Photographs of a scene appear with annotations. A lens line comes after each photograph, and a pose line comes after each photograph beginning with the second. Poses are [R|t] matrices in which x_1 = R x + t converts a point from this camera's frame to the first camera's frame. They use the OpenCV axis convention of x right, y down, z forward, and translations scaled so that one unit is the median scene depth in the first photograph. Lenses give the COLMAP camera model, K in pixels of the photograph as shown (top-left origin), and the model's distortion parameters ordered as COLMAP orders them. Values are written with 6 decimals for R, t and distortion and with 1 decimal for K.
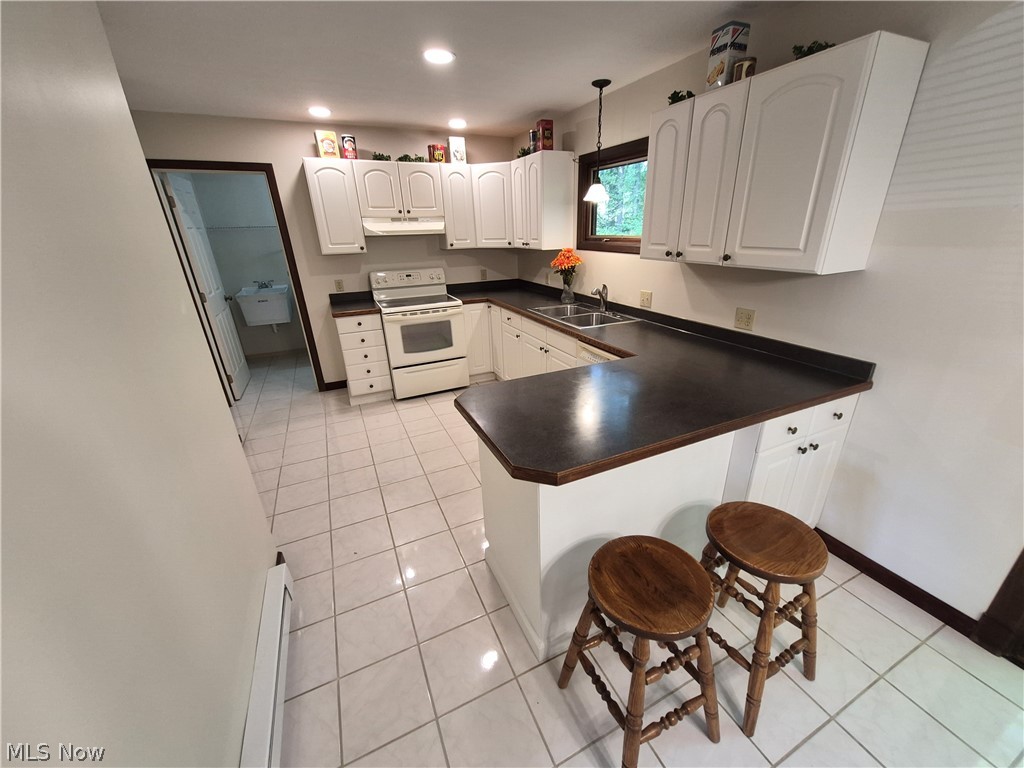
lens RADIAL K [[403.3, 0, 528.1], [0, 403.3, 394.1], [0, 0, 1]] dist [0.003615, -0.000039]
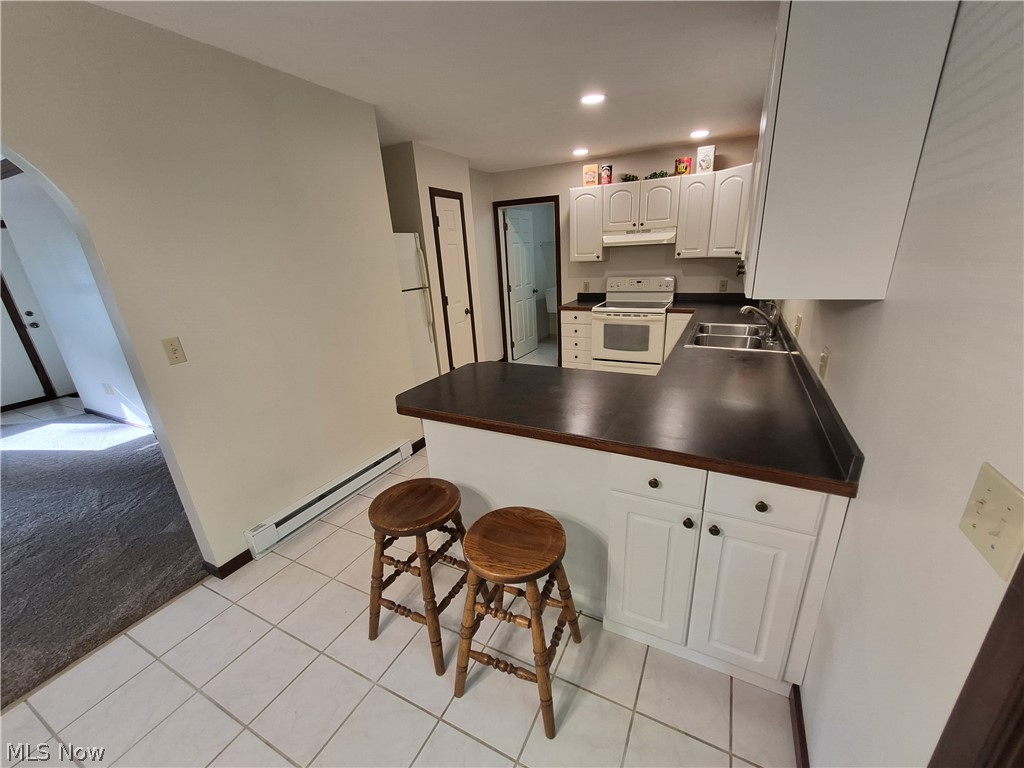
lens RADIAL K [[403.3, 0, 528.1], [0, 403.3, 394.1], [0, 0, 1]] dist [0.003615, -0.000039]
pose [[0.617291, 0.259683, -0.742642, 0.450584], [-0.272956, 0.956012, 0.107409, -0.041778], [0.737867, 0.136406, 0.661019, 0.104861]]
